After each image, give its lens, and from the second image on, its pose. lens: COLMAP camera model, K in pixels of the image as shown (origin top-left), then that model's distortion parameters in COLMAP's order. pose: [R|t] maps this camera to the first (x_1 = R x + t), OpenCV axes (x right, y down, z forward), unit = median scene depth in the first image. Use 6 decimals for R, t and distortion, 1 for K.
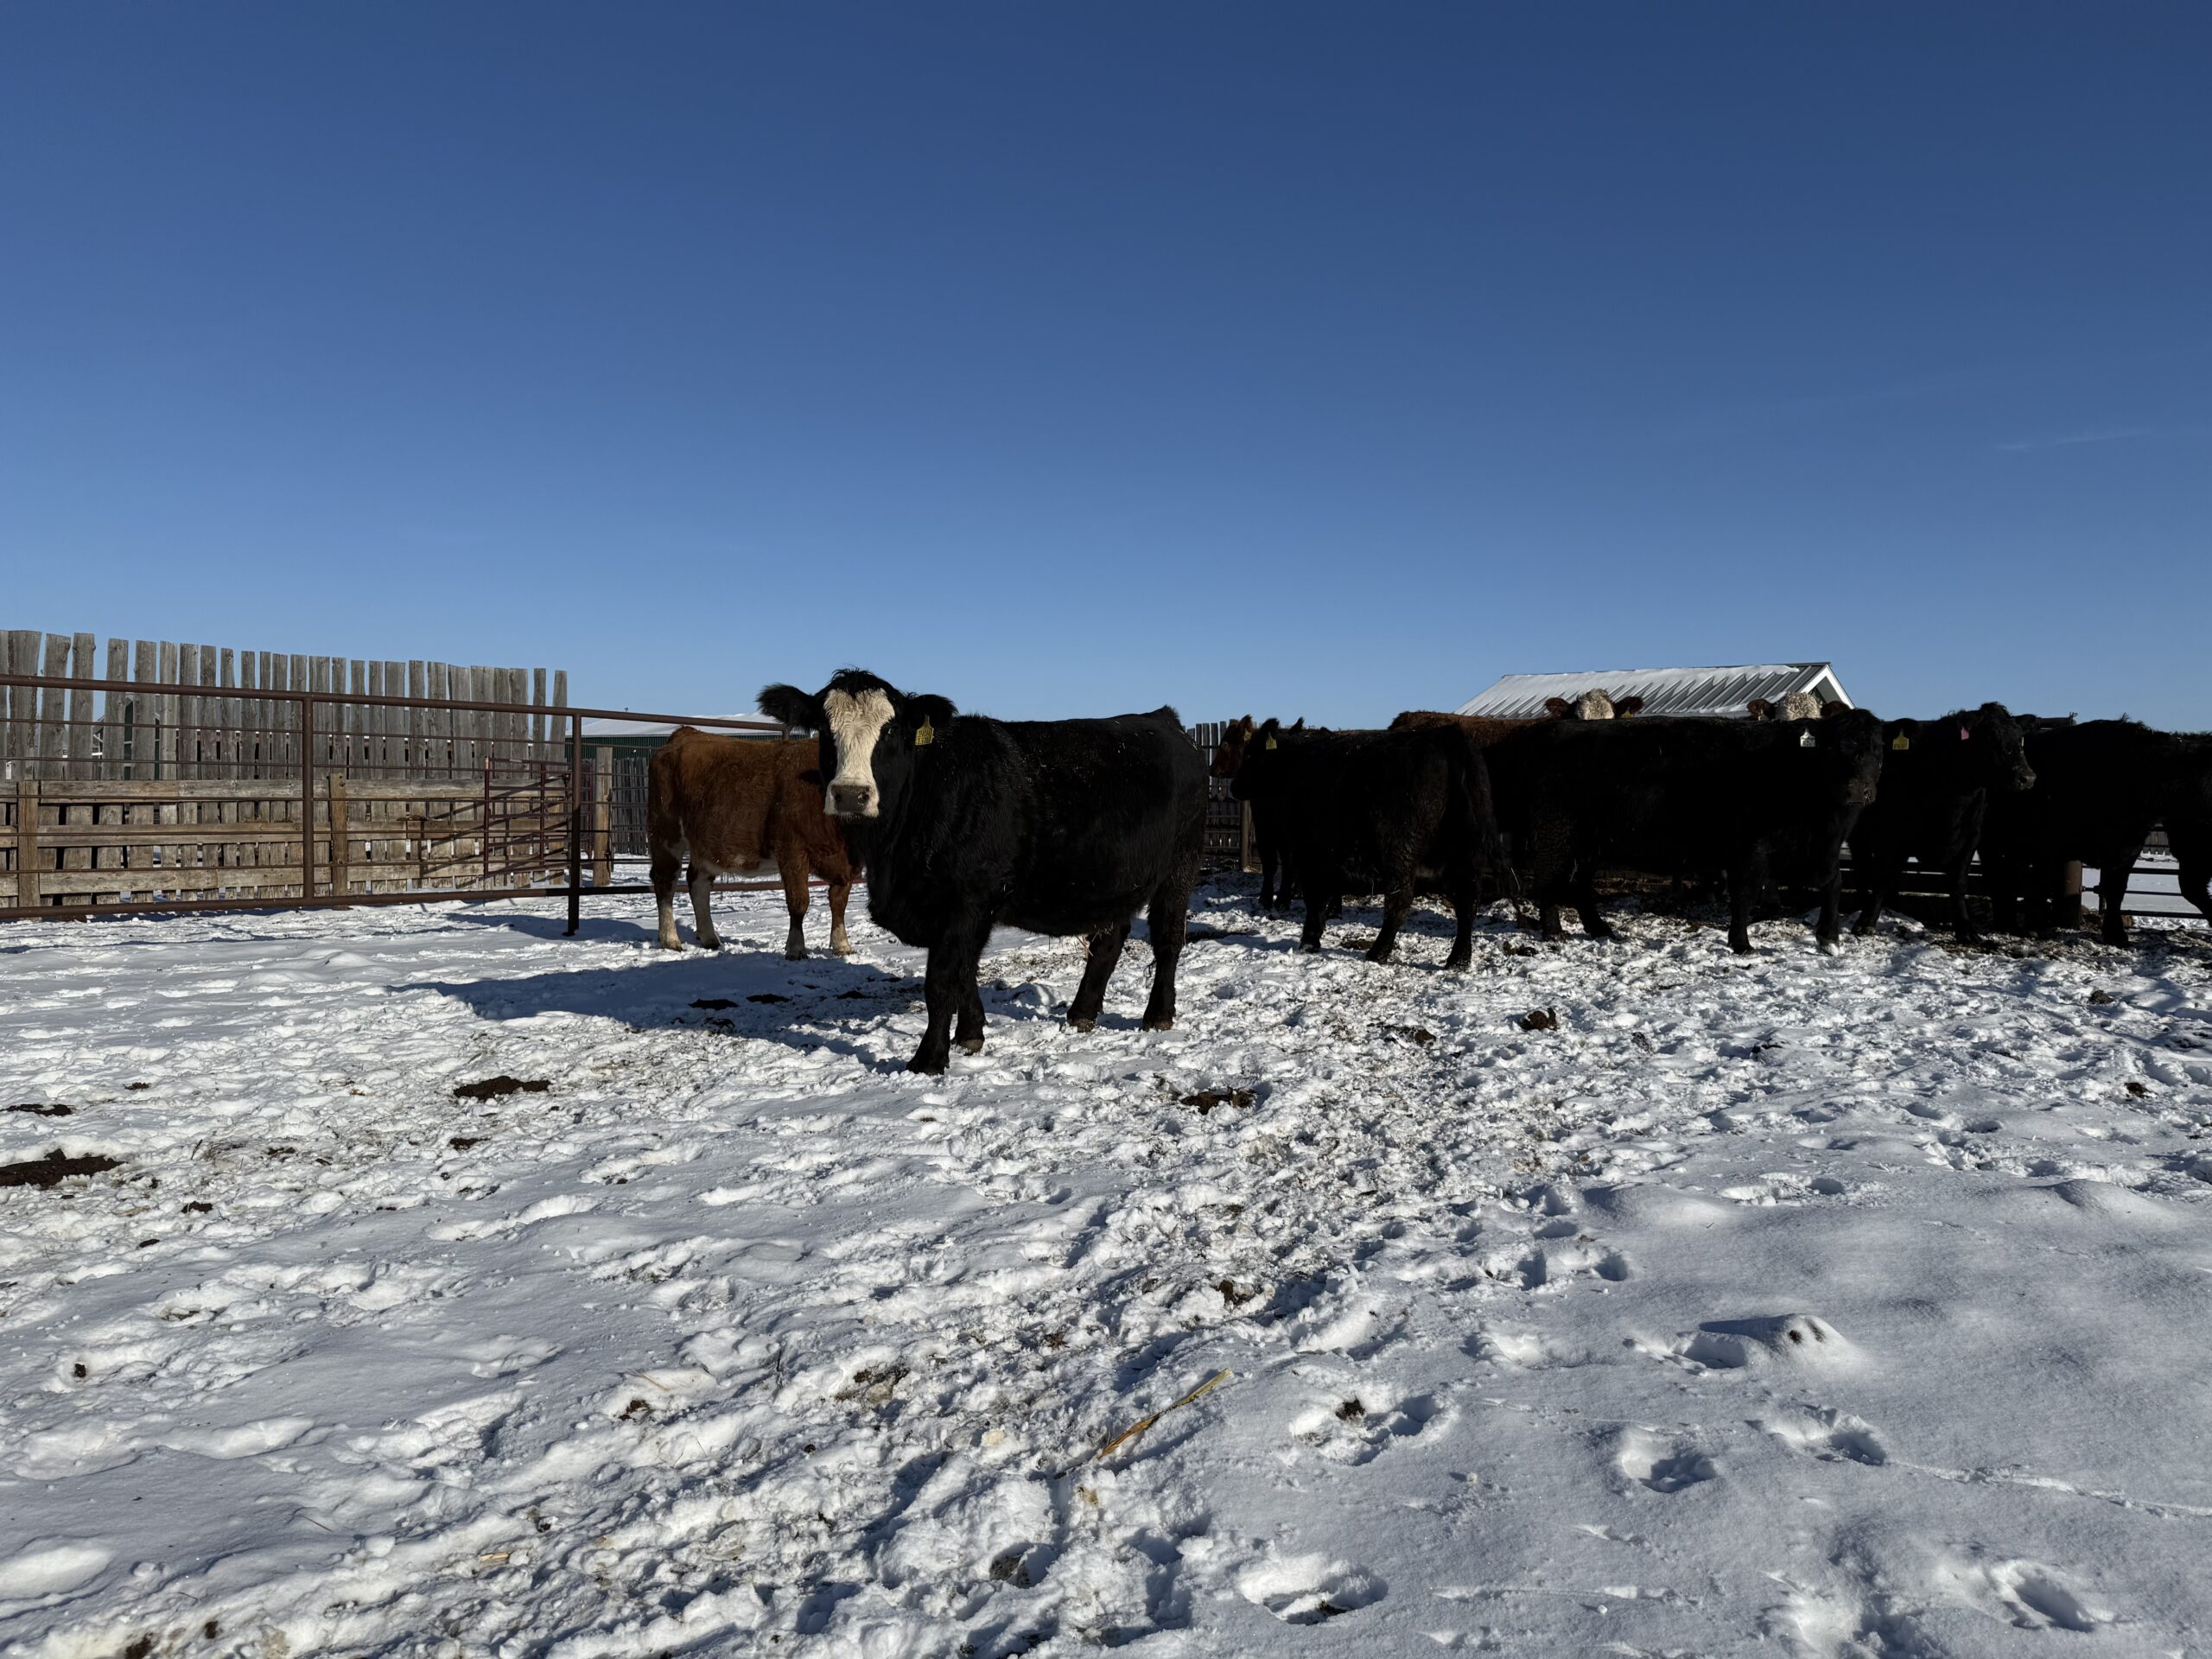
lens RADIAL K [[1598.0, 0, 1112.9], [0, 1598.0, 819.8], [0, 0, 1]] dist [0.052300, -0.065464]
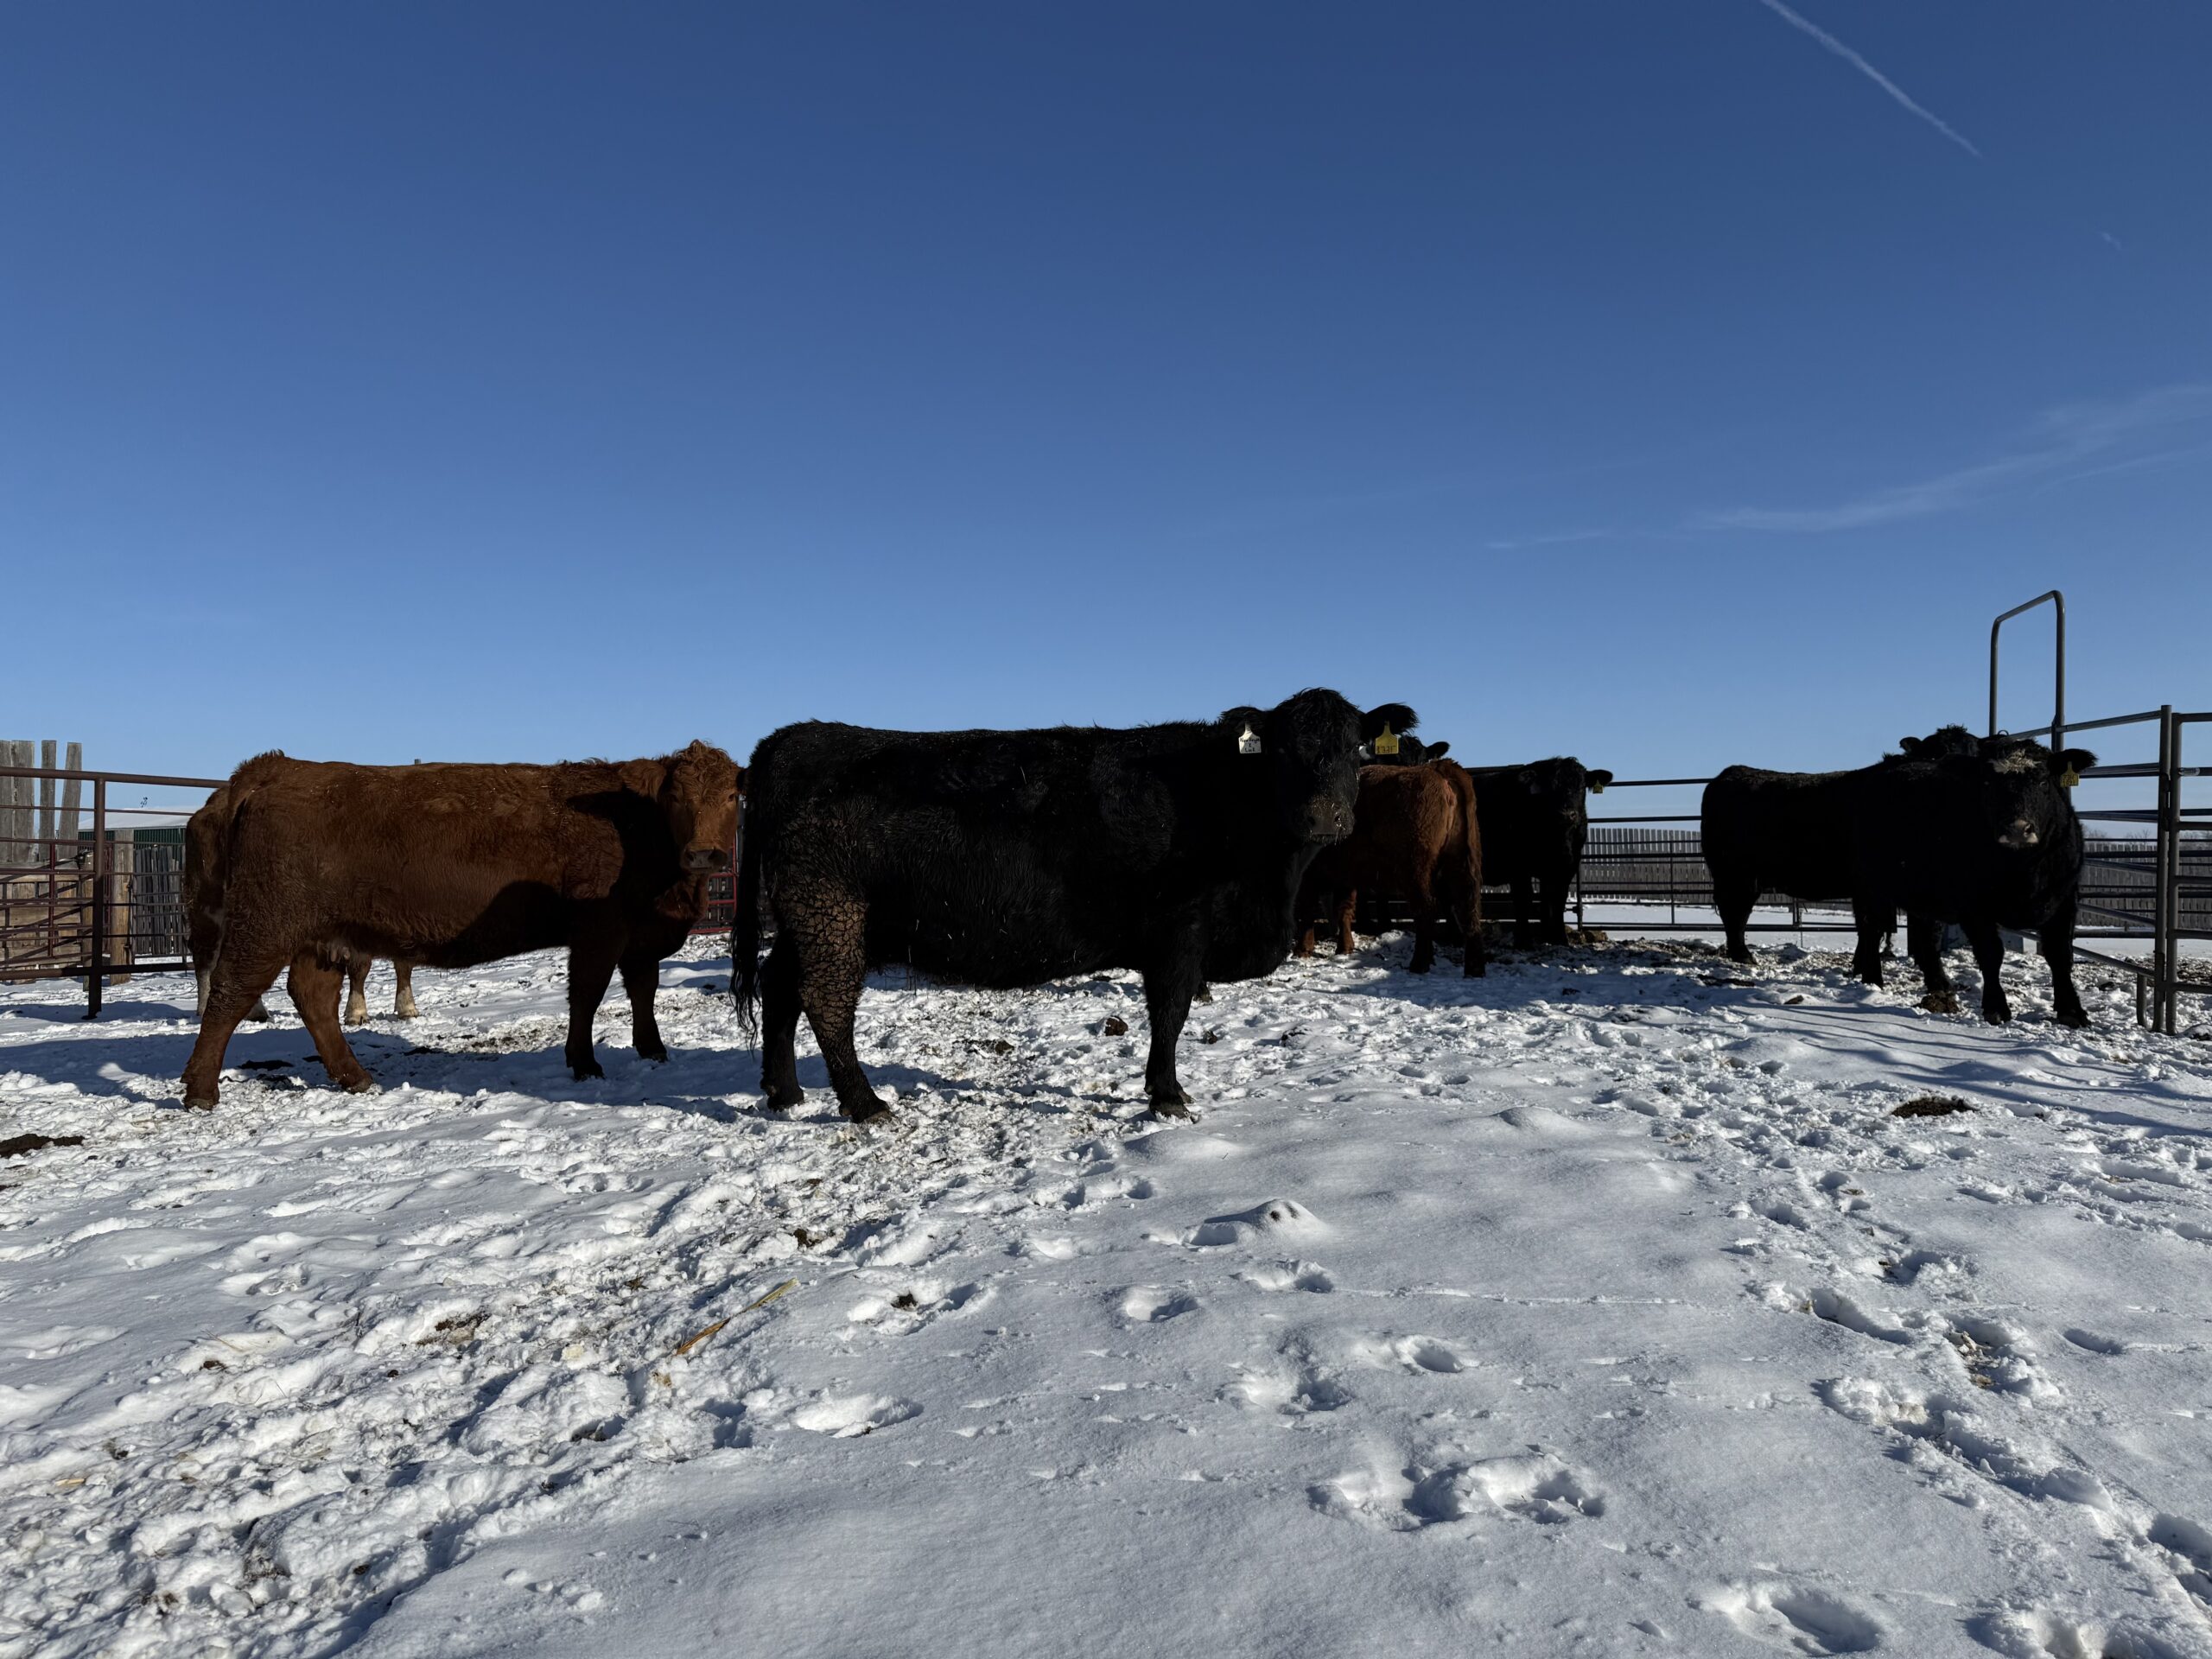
lens RADIAL K [[1598.0, 0, 1111.3], [0, 1598.0, 830.9], [0, 0, 1]] dist [0.052300, -0.065464]
pose [[0.969920, -0.020599, 0.242551, 0.016655], [0.031087, 0.998736, -0.039491, 0.066263], [-0.241431, 0.045843, 0.969335, -0.127283]]
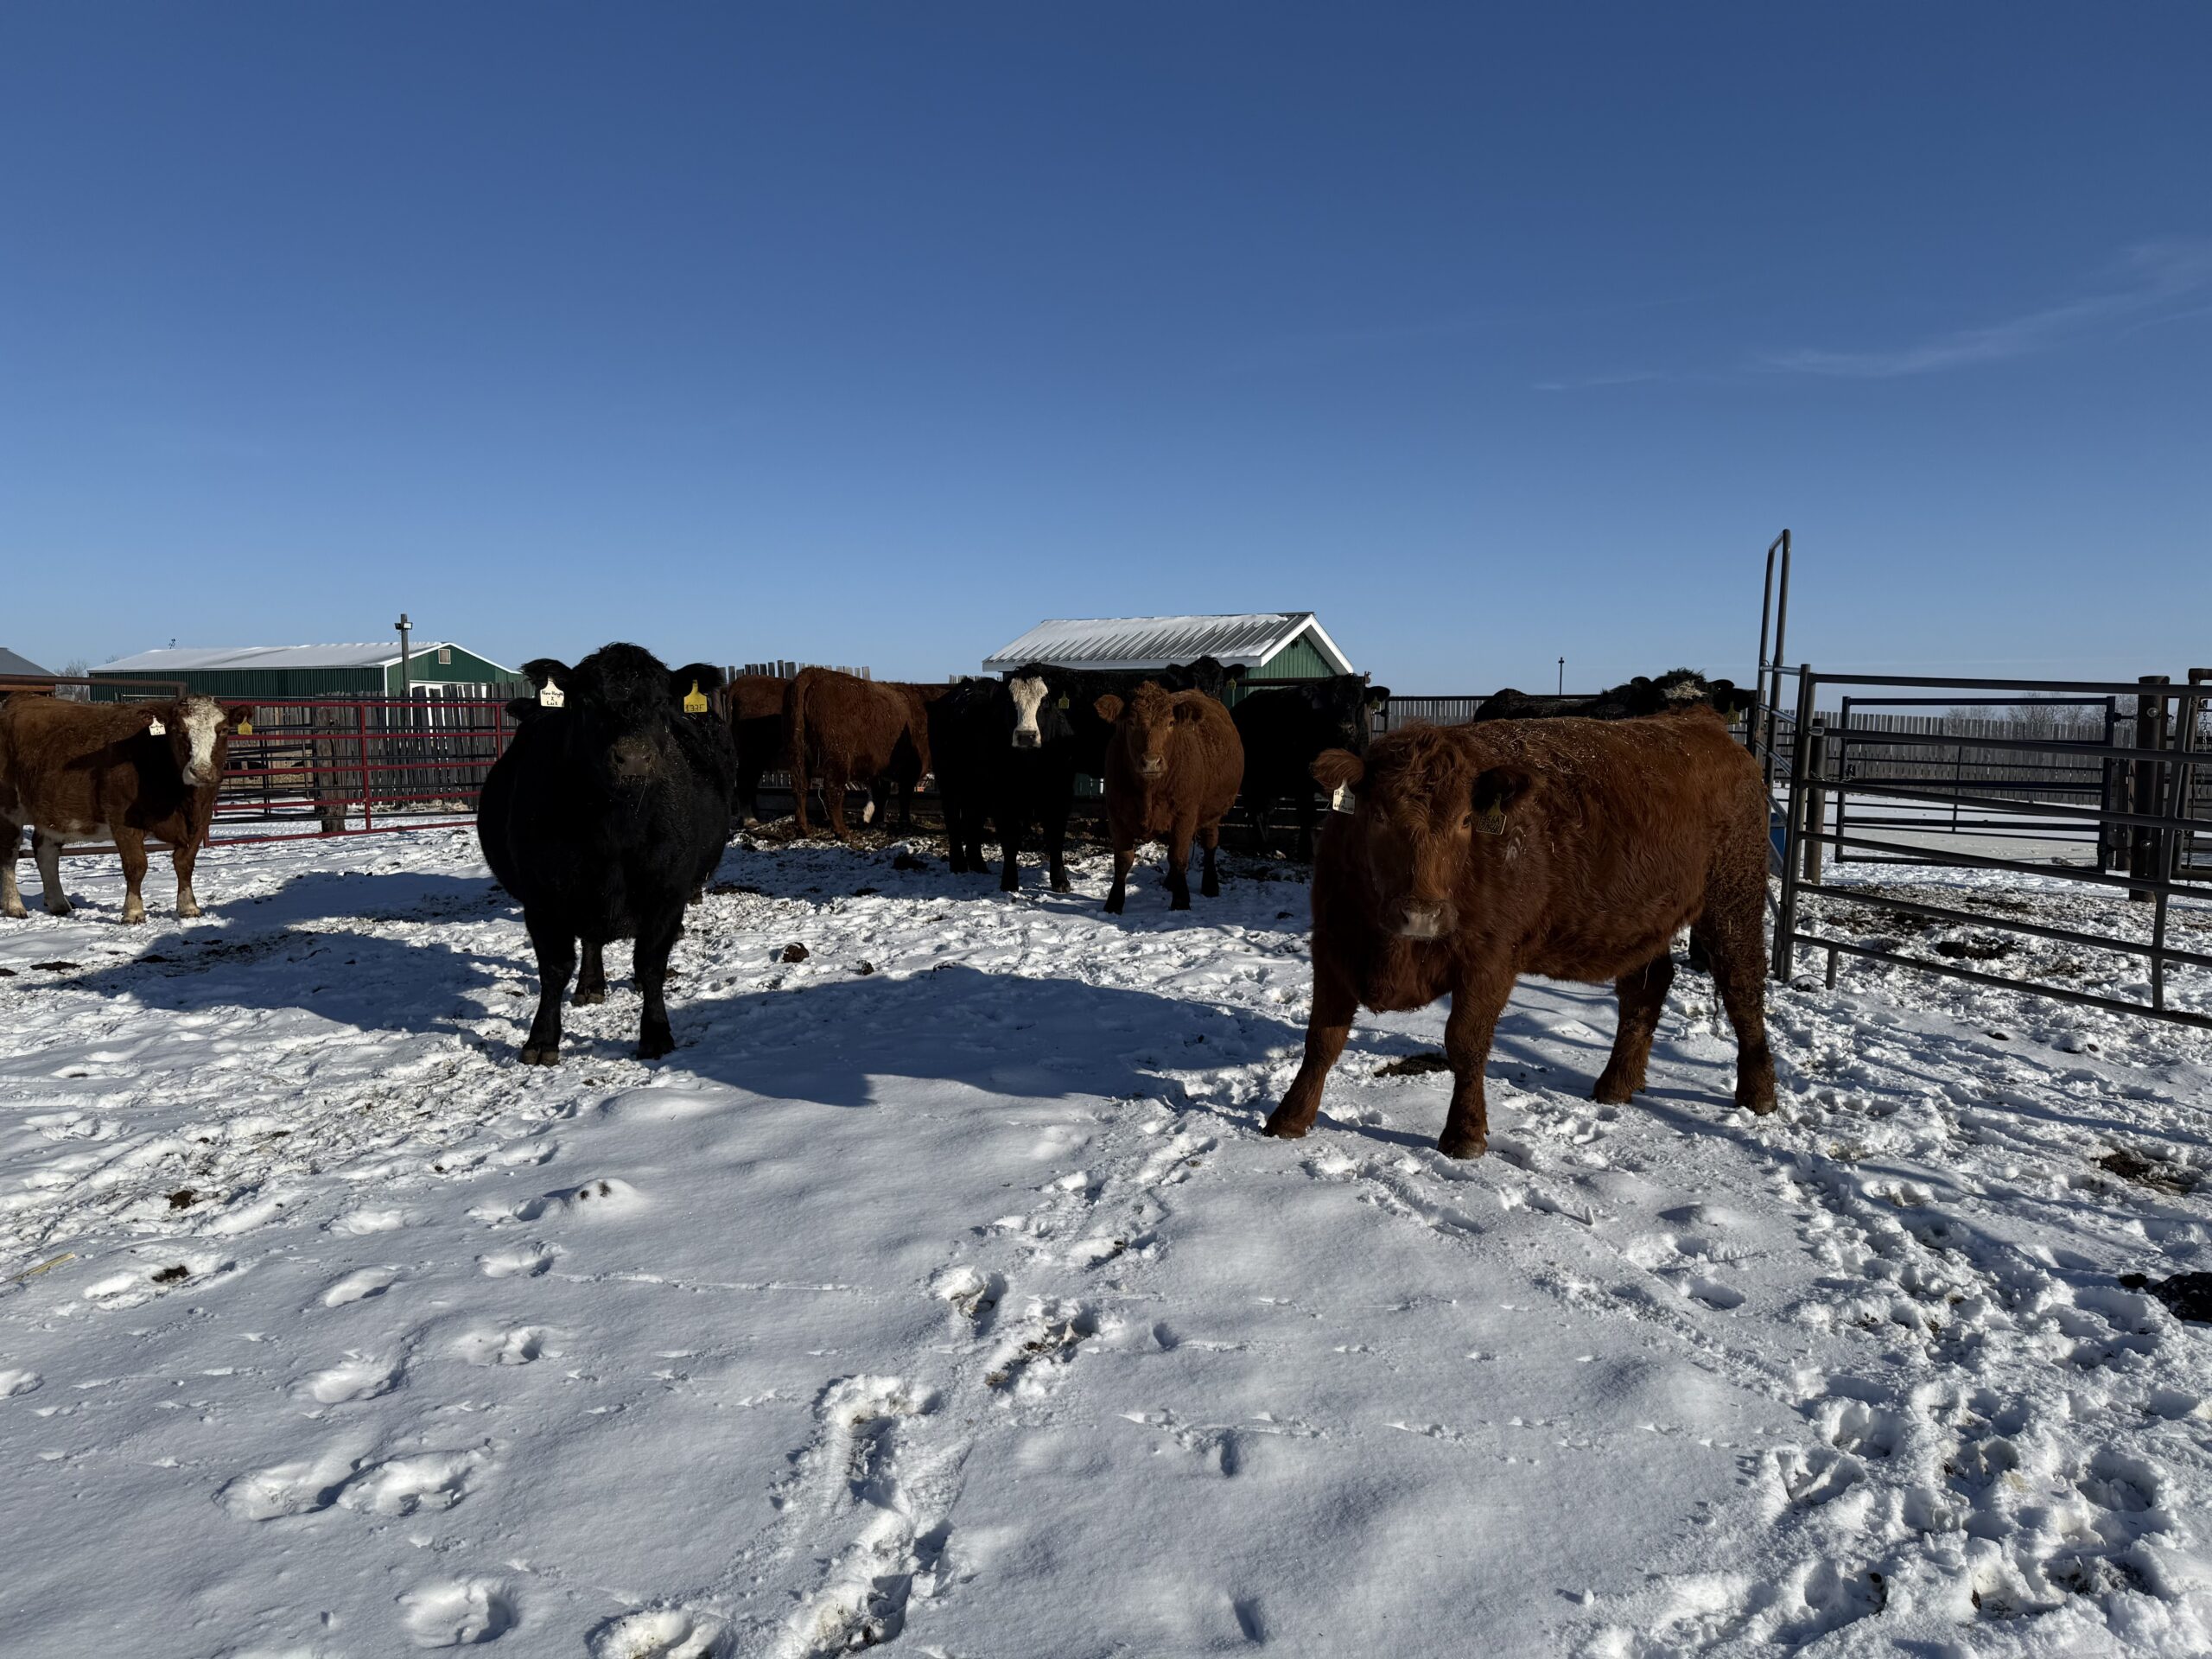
lens RADIAL K [[1598.0, 0, 1119.3], [0, 1598.0, 837.5], [0, 0, 1]] dist [0.052300, -0.065464]
pose [[0.976019, -0.024995, 0.216245, 0.504993], [0.013349, 0.998389, 0.055153, -0.039733], [-0.217275, -0.050943, 0.974780, -0.344014]]
